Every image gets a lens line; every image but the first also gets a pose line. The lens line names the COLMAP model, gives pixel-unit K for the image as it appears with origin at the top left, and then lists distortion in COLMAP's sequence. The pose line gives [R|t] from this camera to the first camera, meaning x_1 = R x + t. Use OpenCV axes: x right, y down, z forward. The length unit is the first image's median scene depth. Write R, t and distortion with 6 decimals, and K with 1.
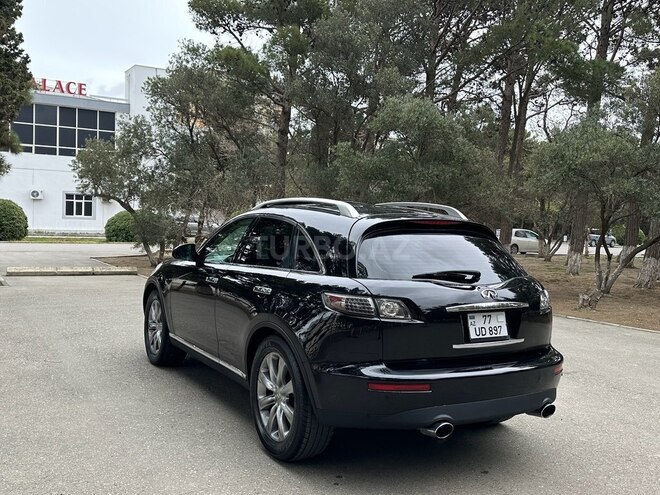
lens RADIAL K [[630.3, 0, 352.4], [0, 630.3, 251.3], [0, 0, 1]] dist [0.057103, 0.000000]
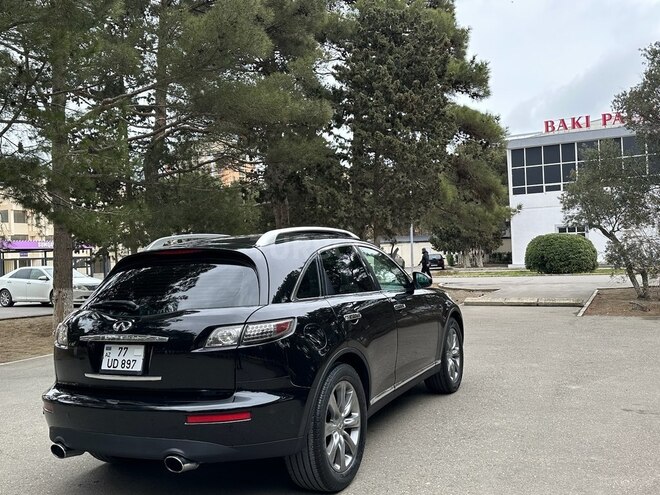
lens RADIAL K [[630.3, 0, 330.7], [0, 630.3, 243.2], [0, 0, 1]] dist [0.057103, 0.000000]
pose [[0.557256, -0.071220, -0.827281, 0.244457], [0.020100, 0.997180, -0.072307, 0.003616], [0.830097, 0.023665, 0.557116, 0.144289]]
